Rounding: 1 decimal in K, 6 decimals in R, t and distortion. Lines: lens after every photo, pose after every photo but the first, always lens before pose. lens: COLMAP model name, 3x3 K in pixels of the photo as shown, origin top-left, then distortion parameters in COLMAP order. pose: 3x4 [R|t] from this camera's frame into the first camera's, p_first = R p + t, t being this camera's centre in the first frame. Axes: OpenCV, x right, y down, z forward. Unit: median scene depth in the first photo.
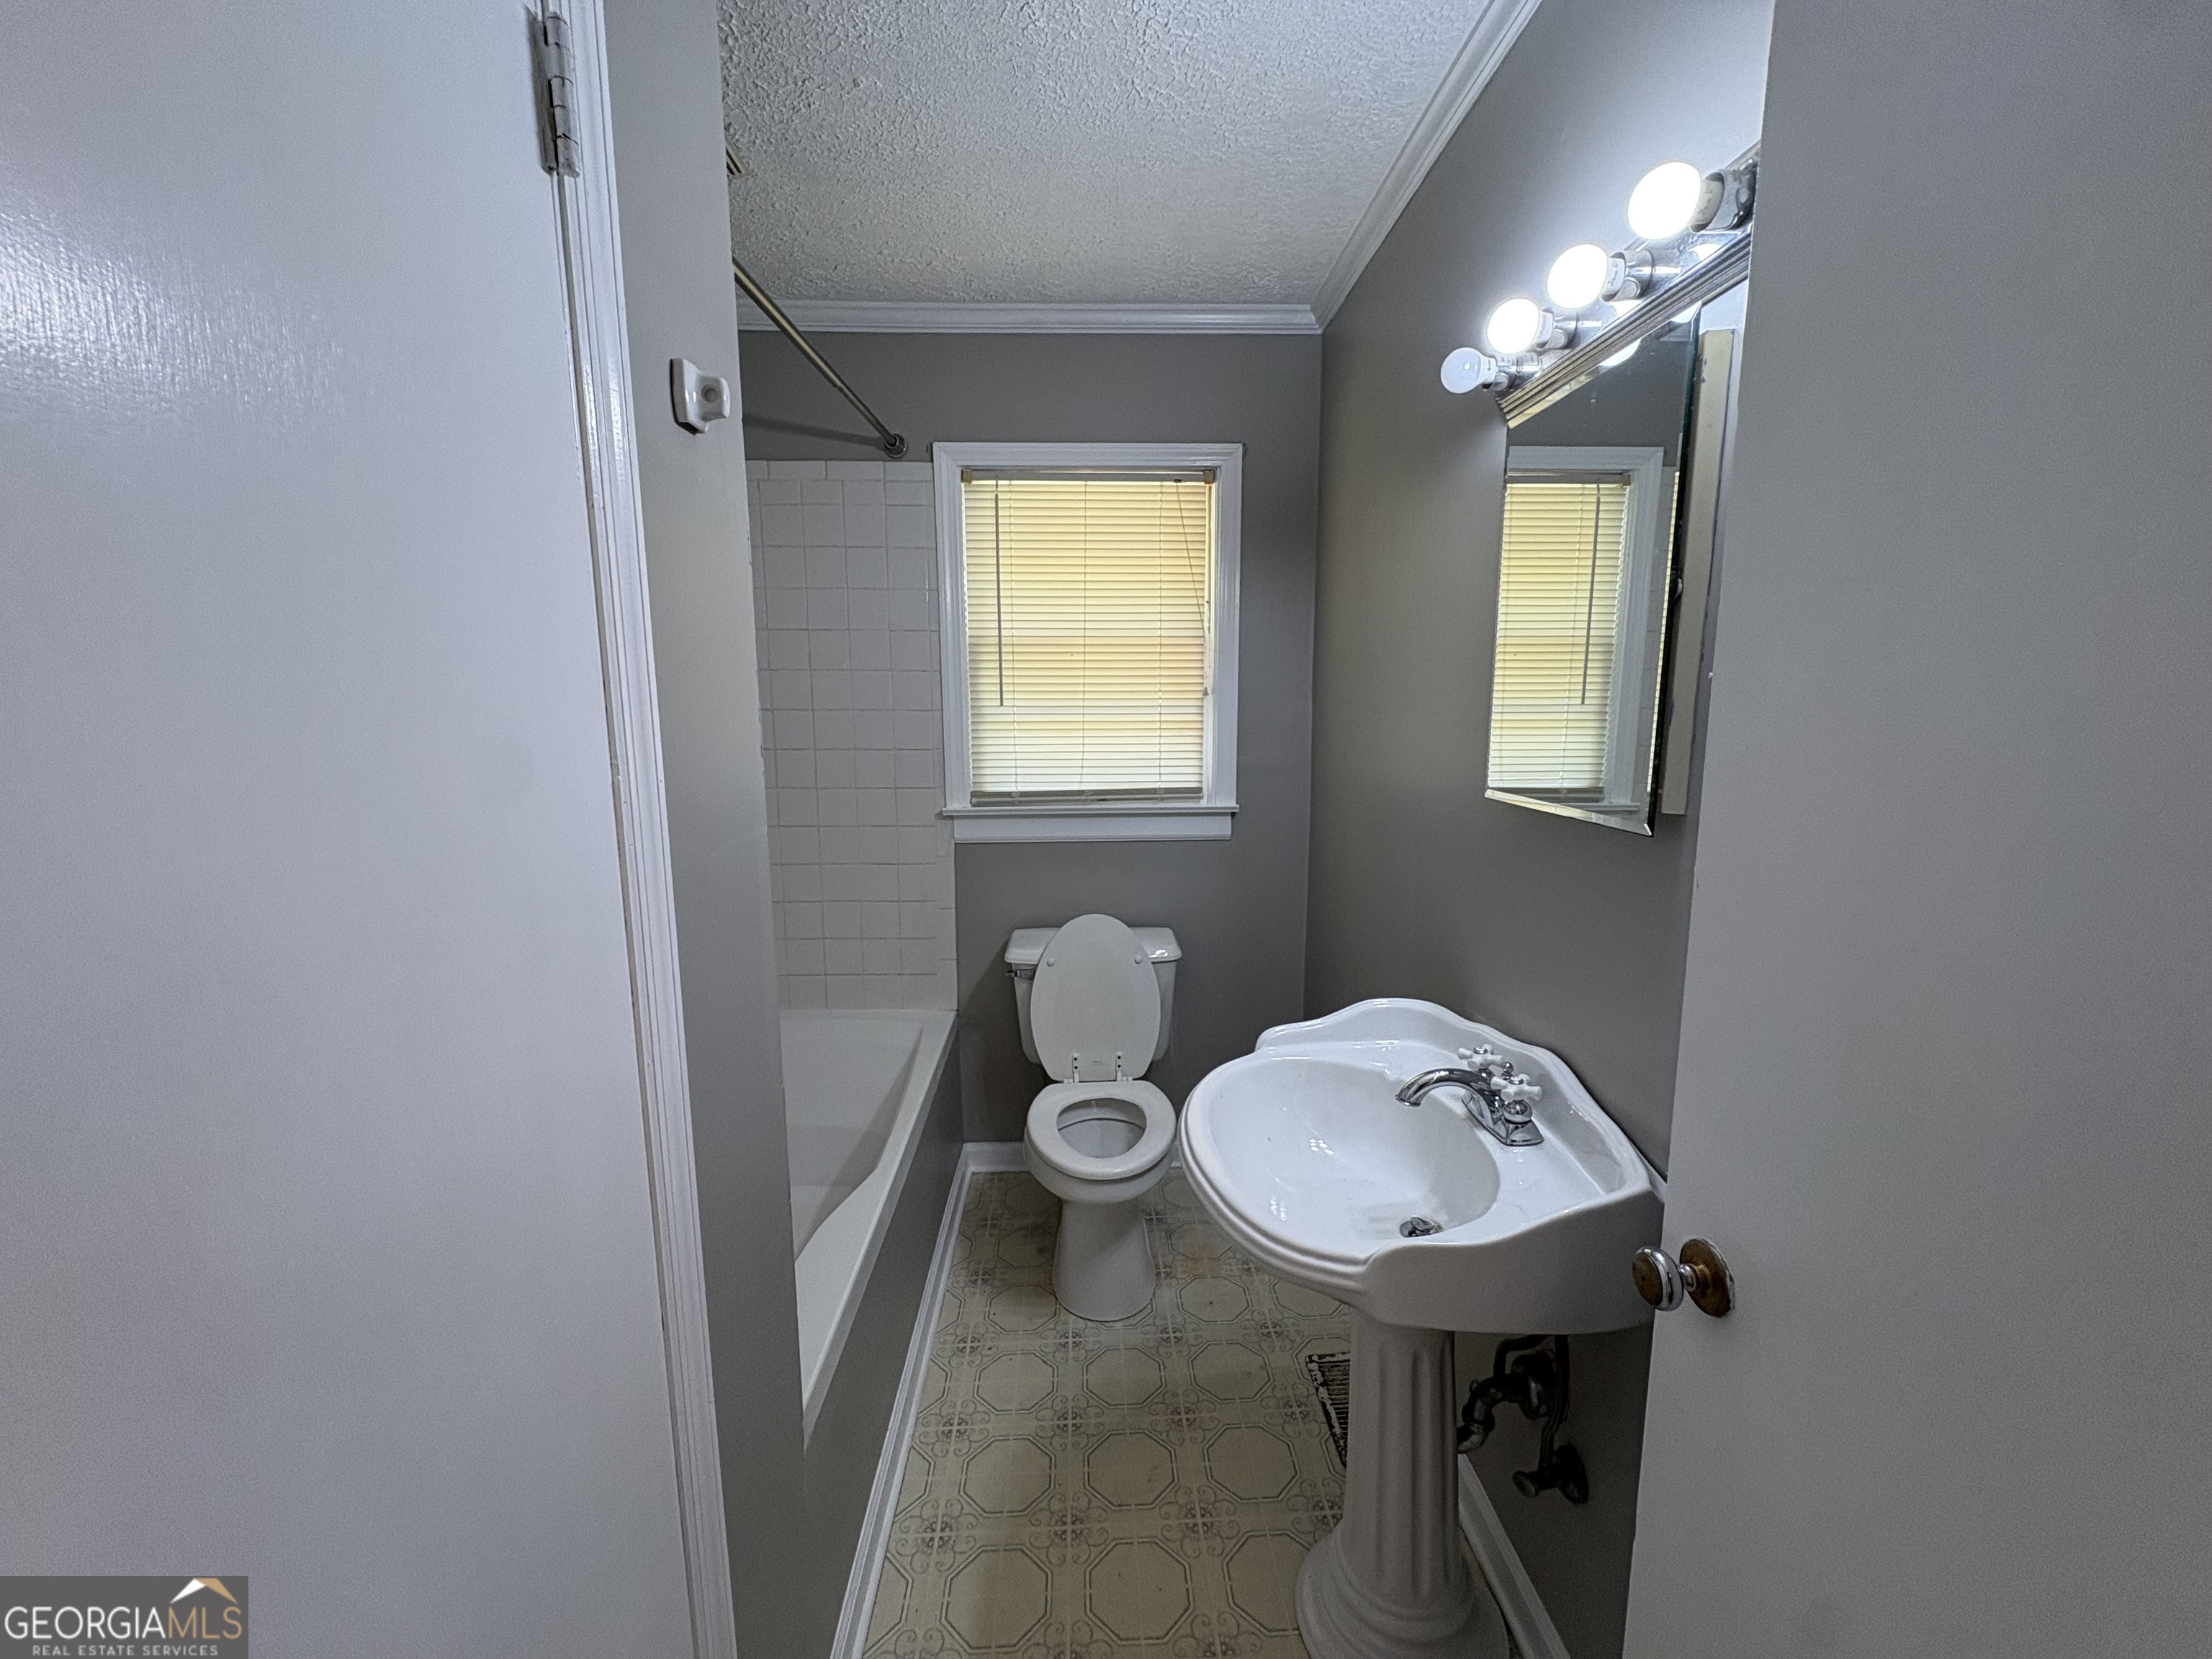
lens RADIAL K [[882.3, 0, 1108.0], [0, 882.3, 823.2], [0, 0, 1]] dist [0.000941, 0.000758]
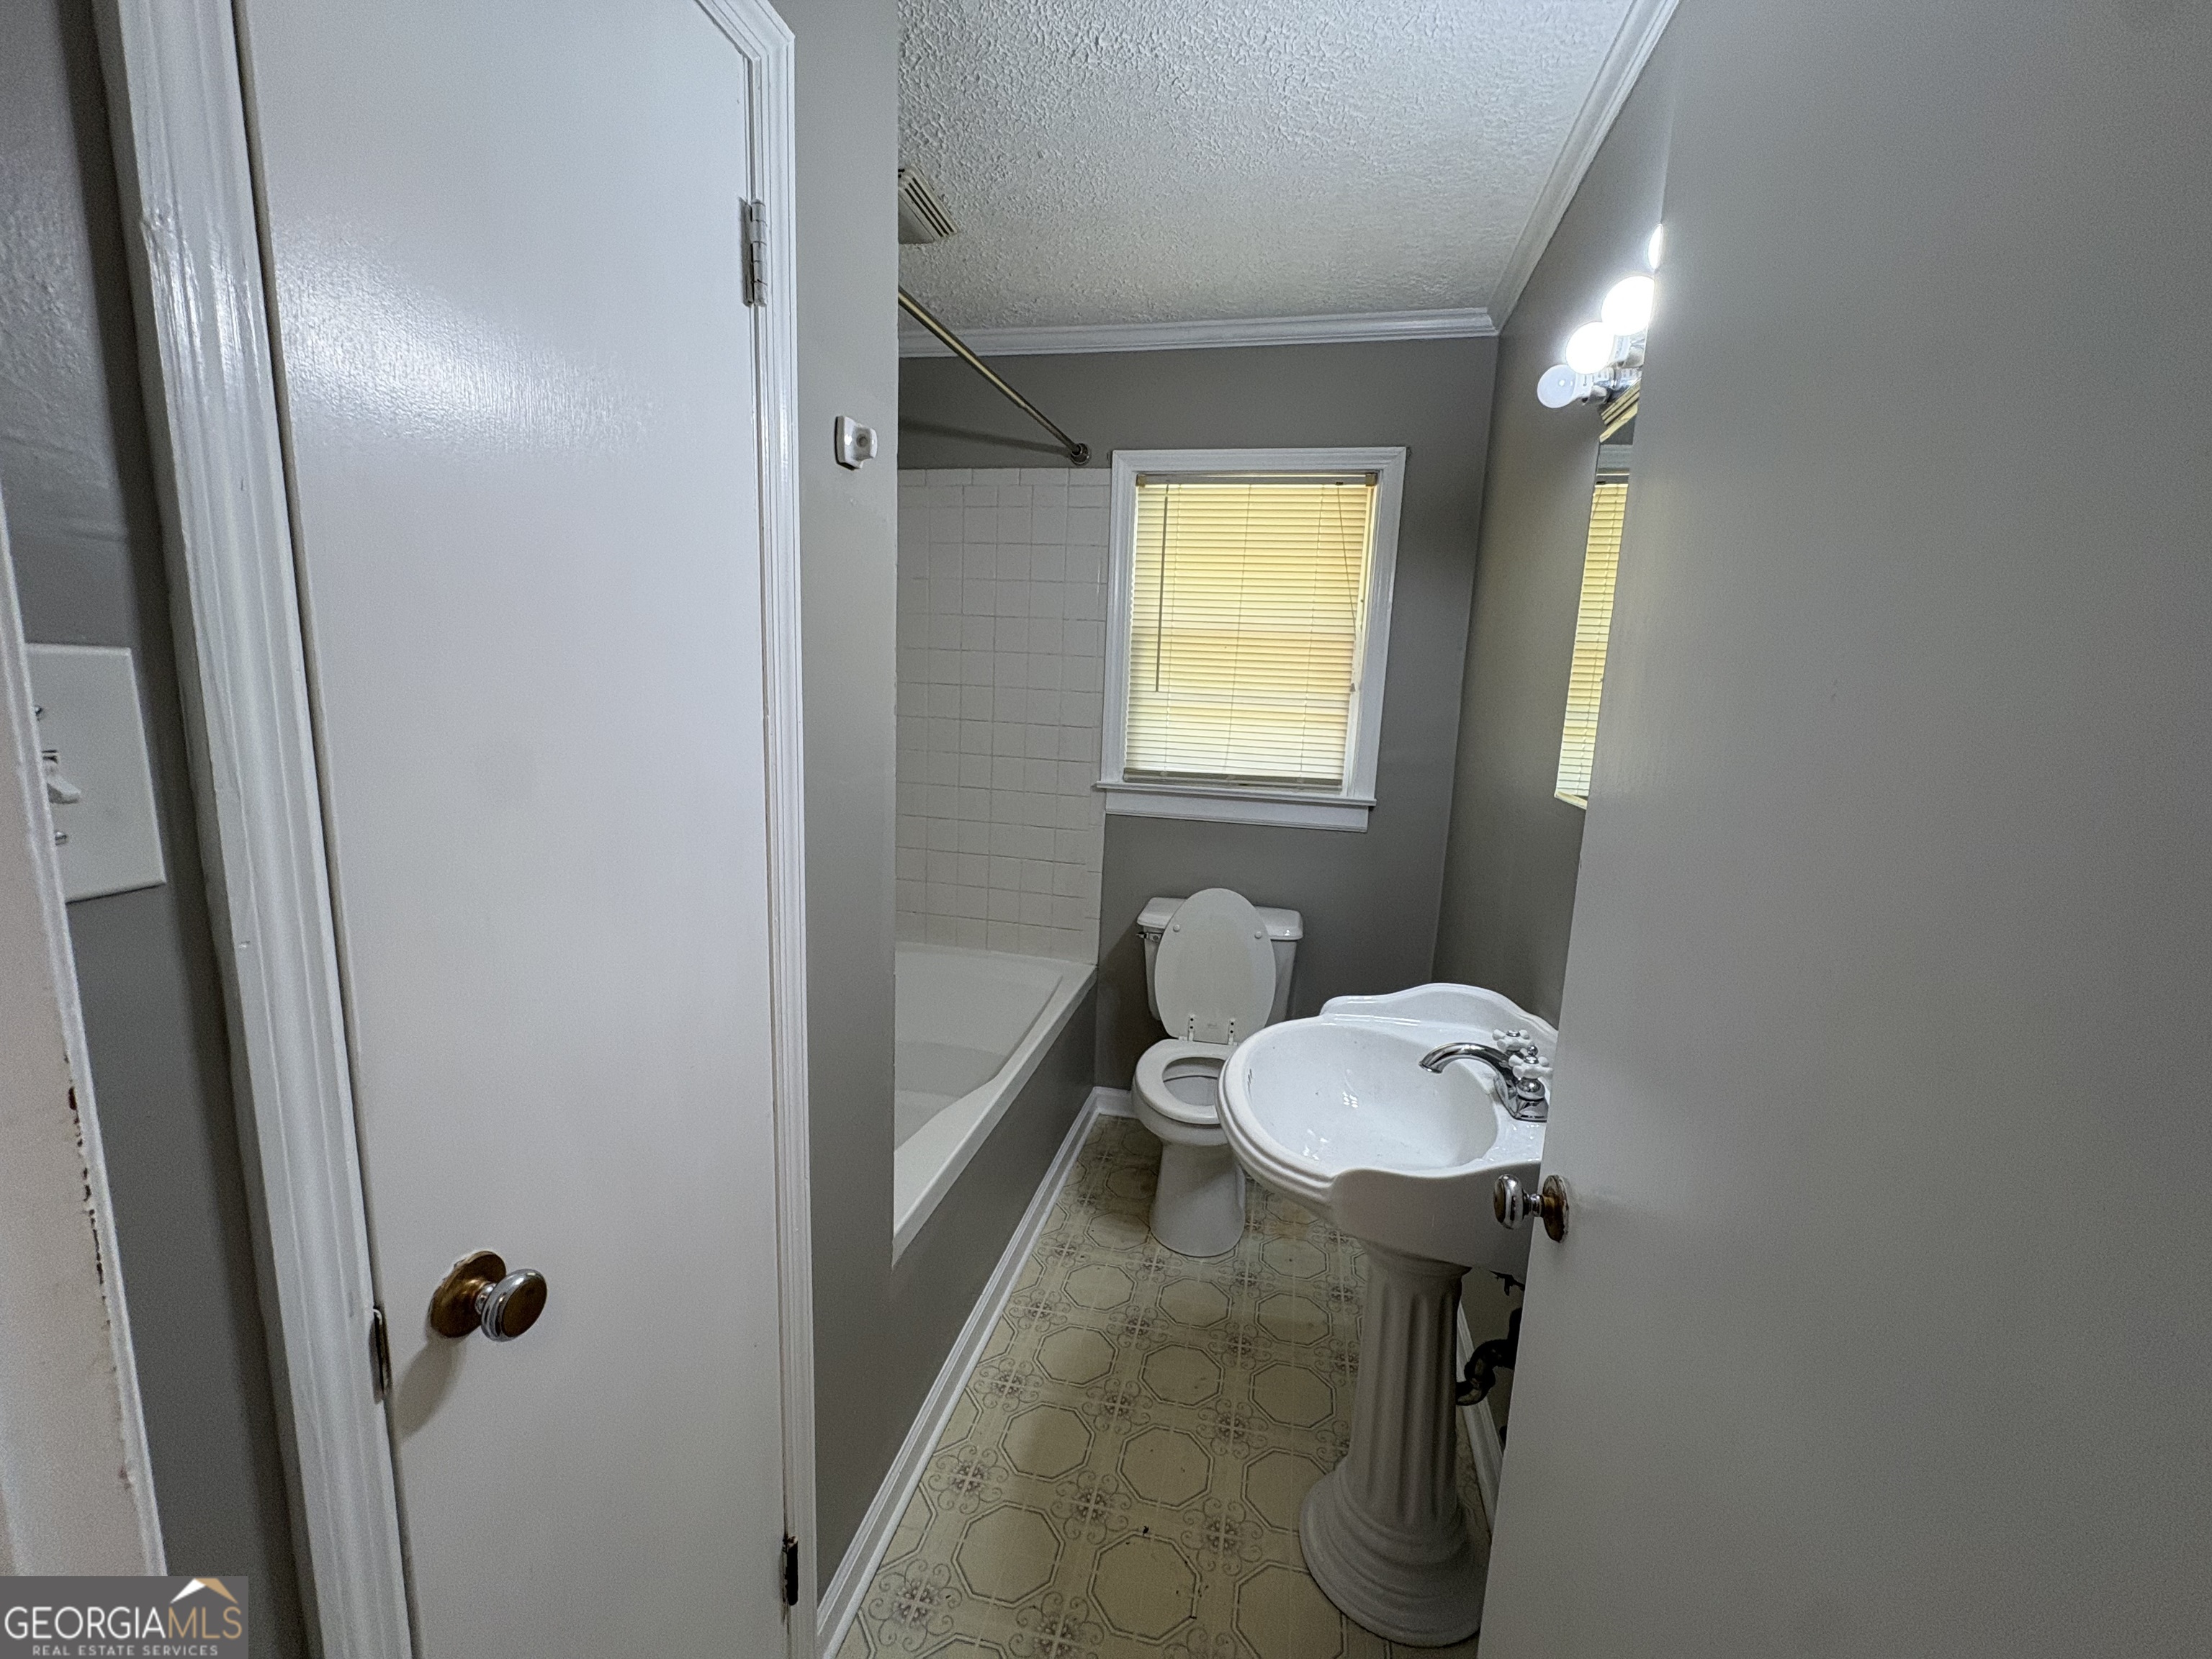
lens RADIAL K [[882.3, 0, 1109.5], [0, 882.3, 821.5], [0, 0, 1]] dist [0.000941, 0.000758]
pose [[0.968476, 0.083152, -0.234817, 0.119801], [-0.081418, 0.996534, 0.017091, 0.017250], [0.235424, 0.002566, 0.971889, -0.094762]]
